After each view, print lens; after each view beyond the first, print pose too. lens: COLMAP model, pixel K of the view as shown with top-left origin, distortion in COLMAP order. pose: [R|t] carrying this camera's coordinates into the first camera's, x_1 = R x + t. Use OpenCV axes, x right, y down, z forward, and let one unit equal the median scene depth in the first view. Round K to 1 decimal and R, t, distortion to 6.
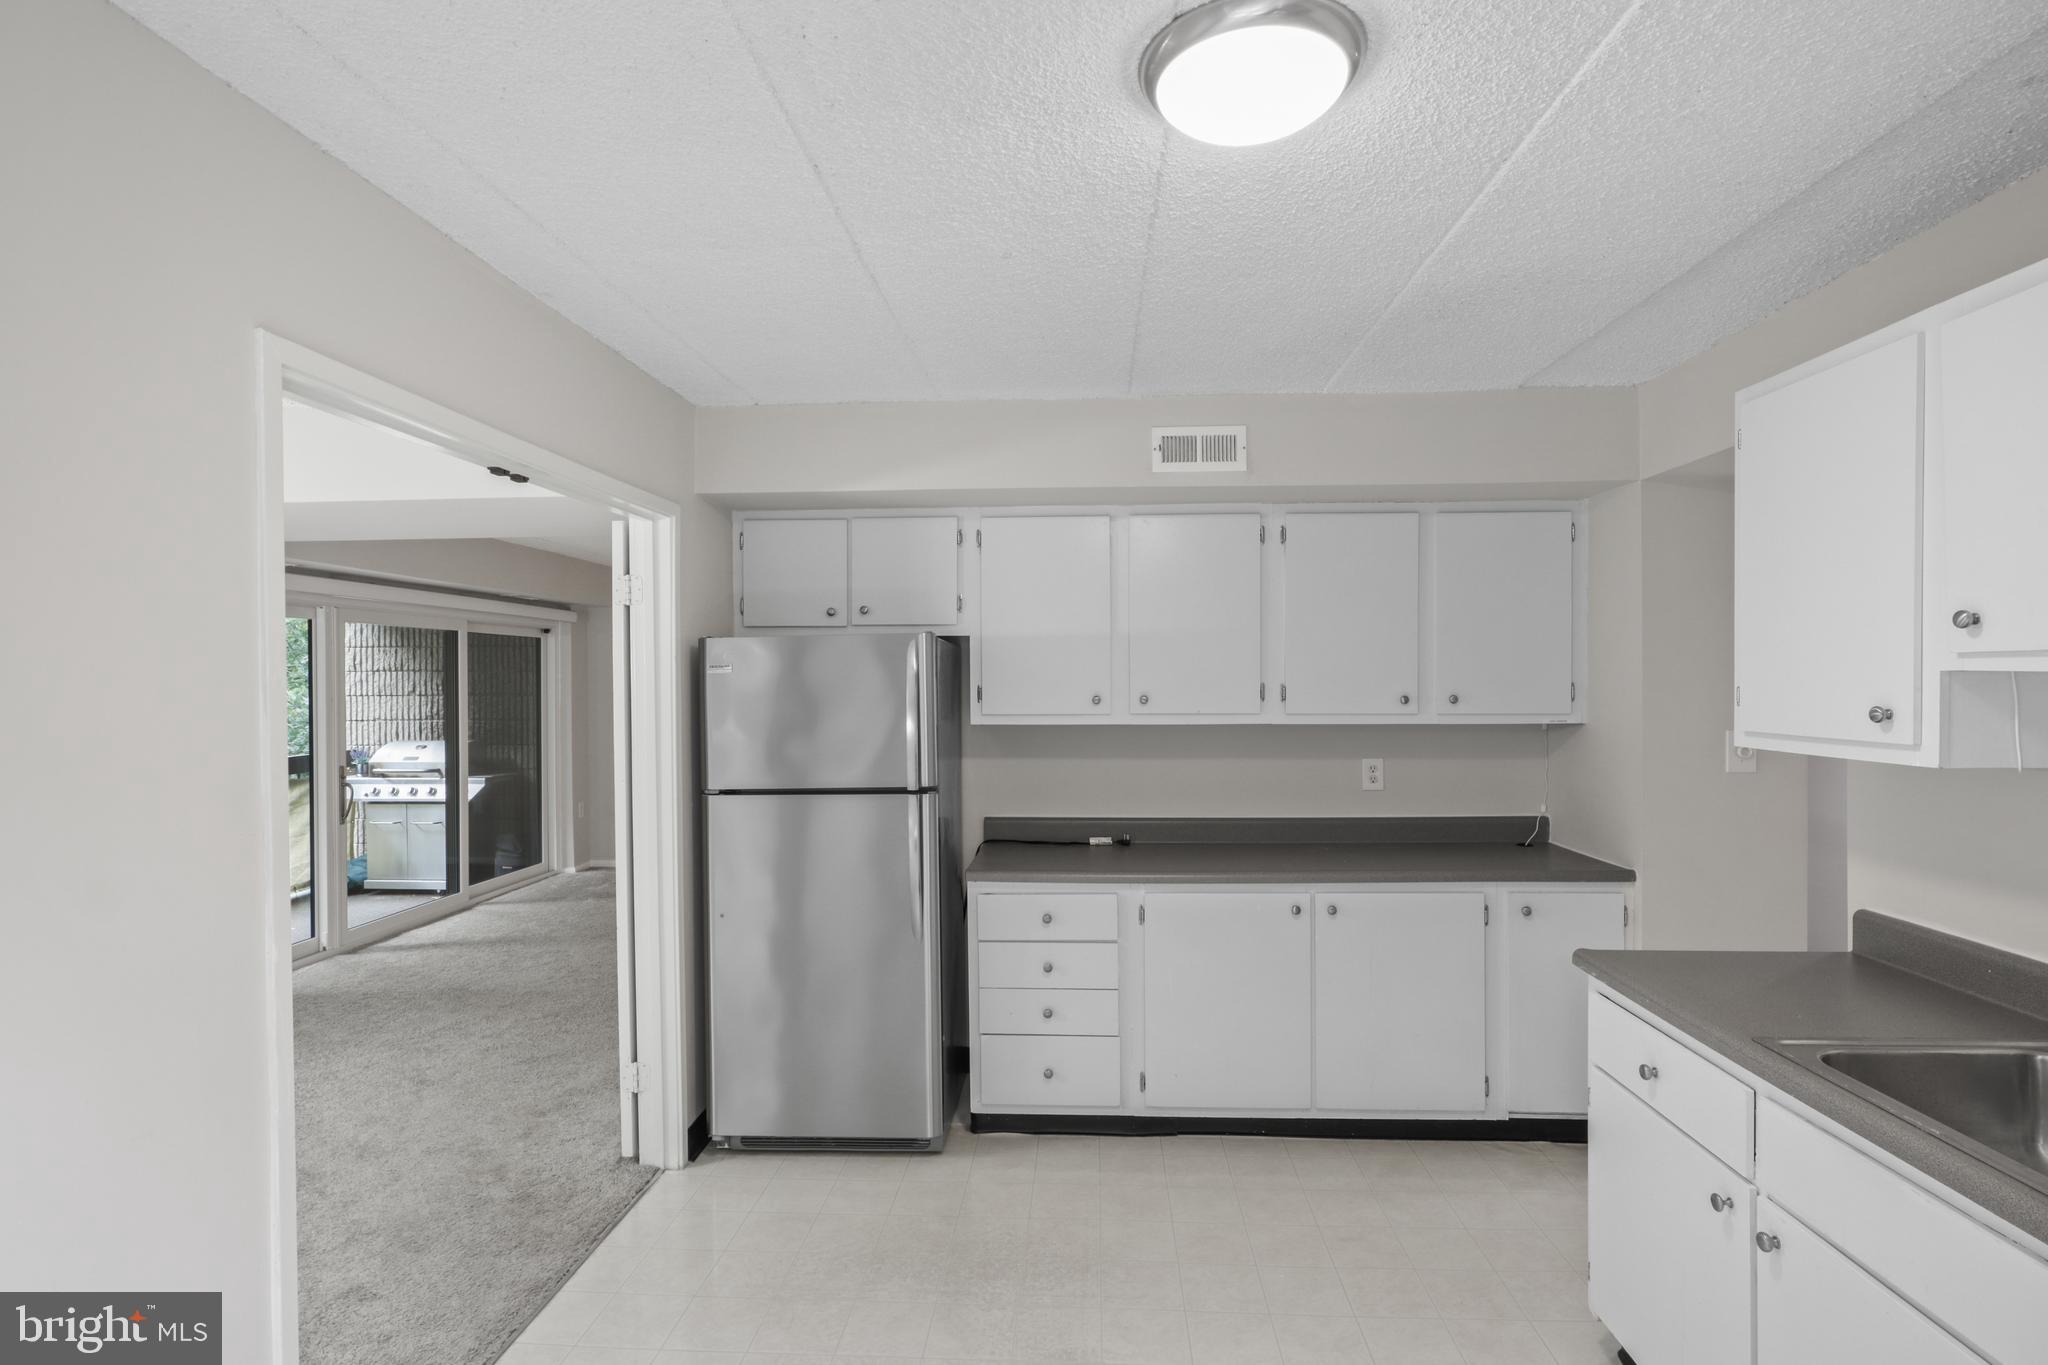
lens RADIAL K [[1020.2, 0, 1021.8], [0, 1020.2, 687.6], [0, 0, 1]] dist [-0.000838, 0.000711]
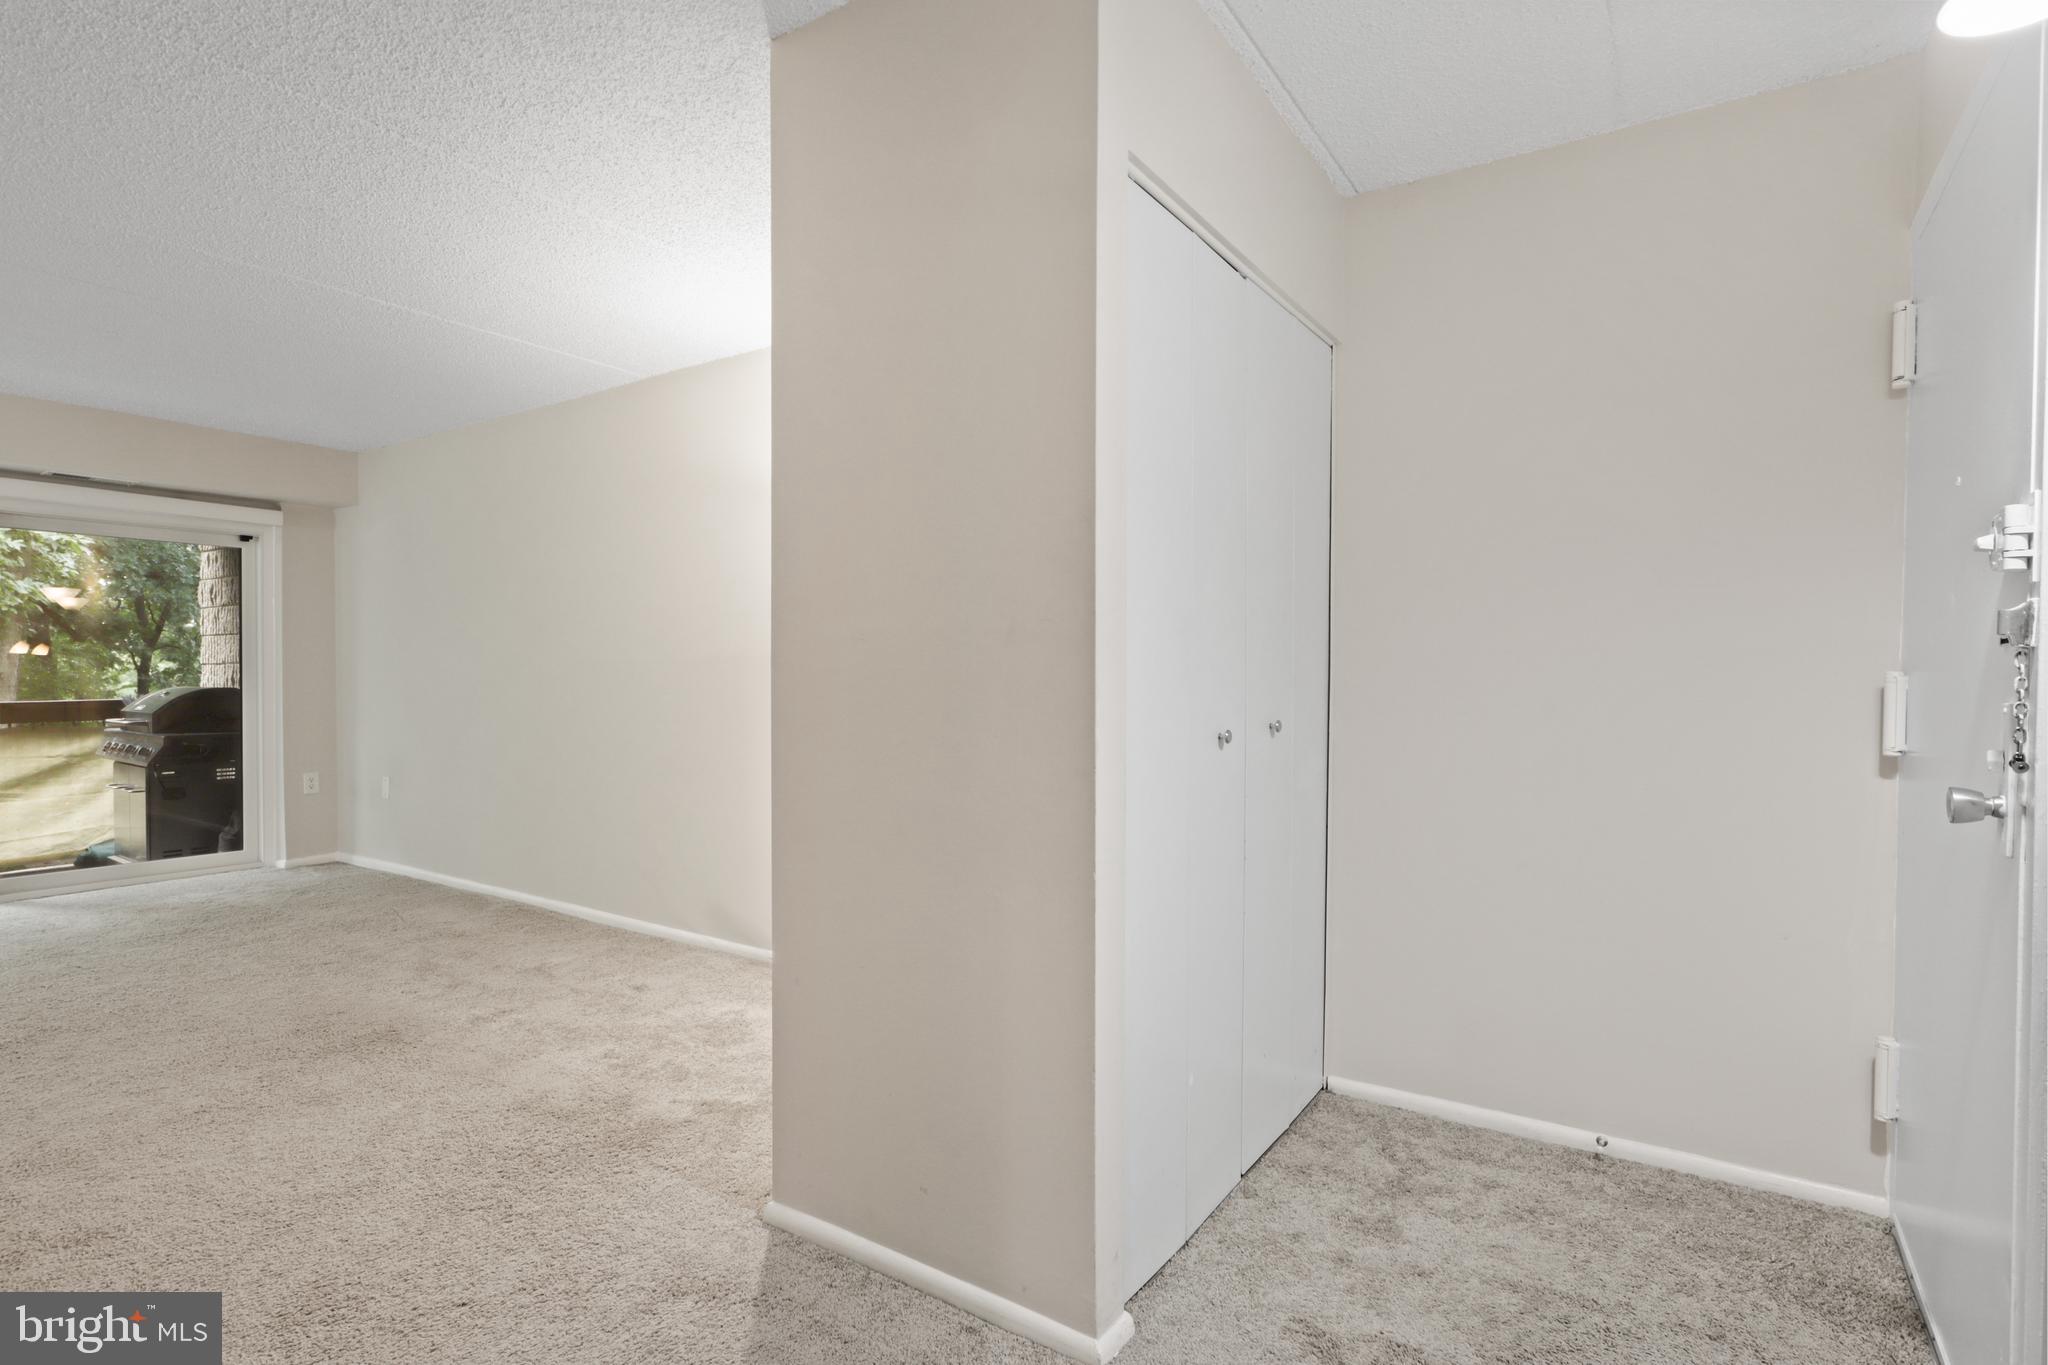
lens RADIAL K [[1020.2, 0, 1021.8], [0, 1020.2, 687.6], [0, 0, 1]] dist [-0.000838, 0.000711]
pose [[0.868392, 0.016140, -0.495615, 0.418301], [-0.011091, 0.999852, 0.013127, 0.039440], [0.495754, -0.005902, 0.868443, 0.676080]]
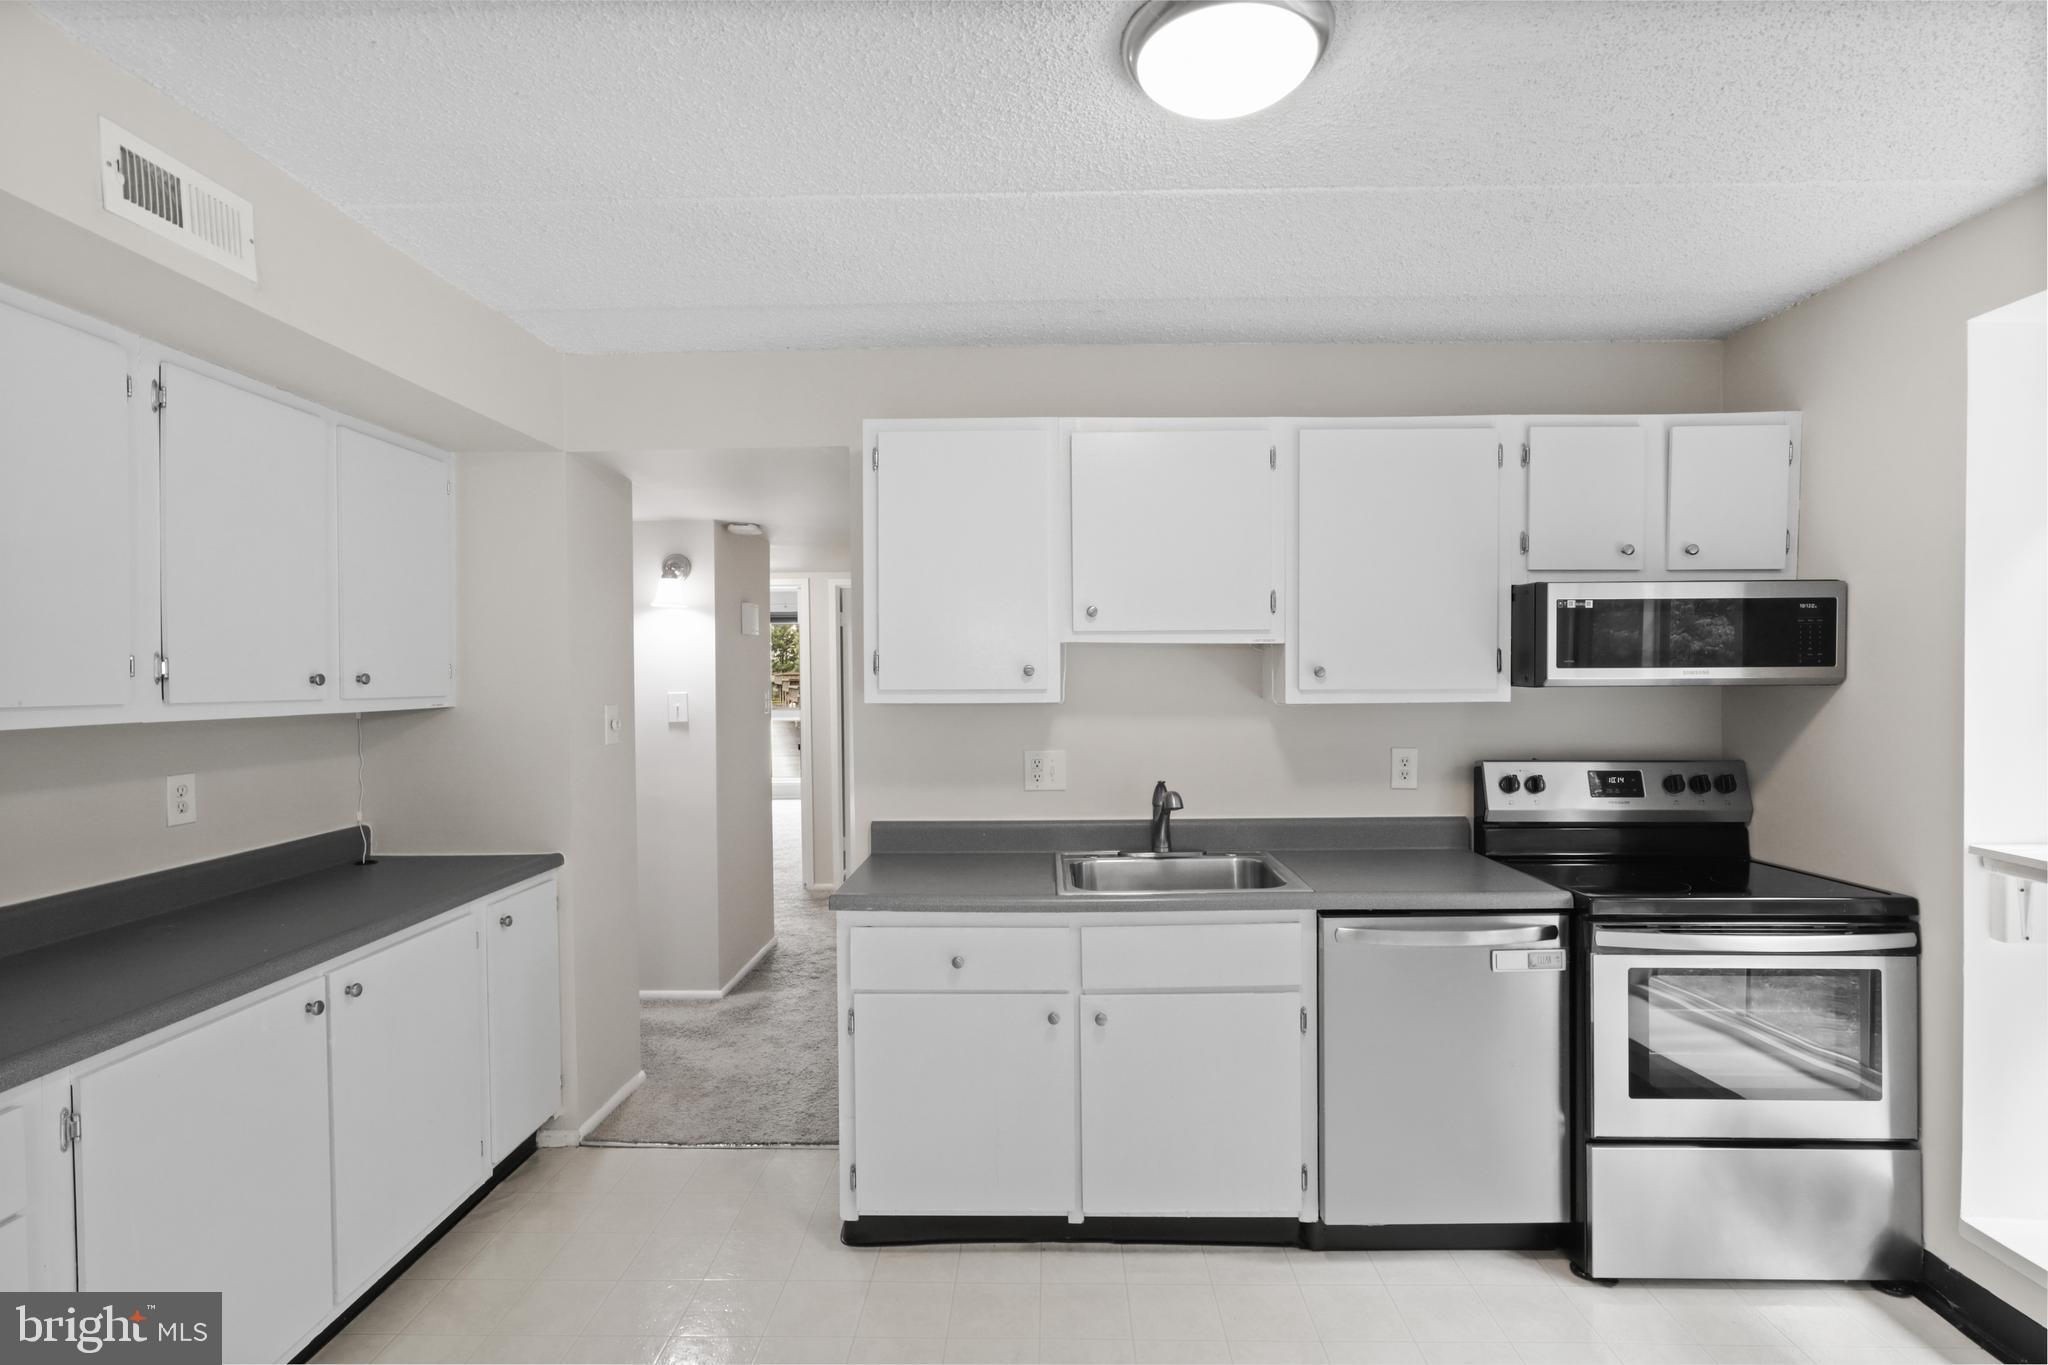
lens RADIAL K [[1020.2, 0, 1021.8], [0, 1020.2, 687.6], [0, 0, 1]] dist [-0.000838, 0.000711]
pose [[-0.051827, -0.005389, 0.998642, -0.166156], [0.017326, 0.999830, 0.006294, 0.010038], [-0.998506, 0.017629, -0.051725, 0.258091]]
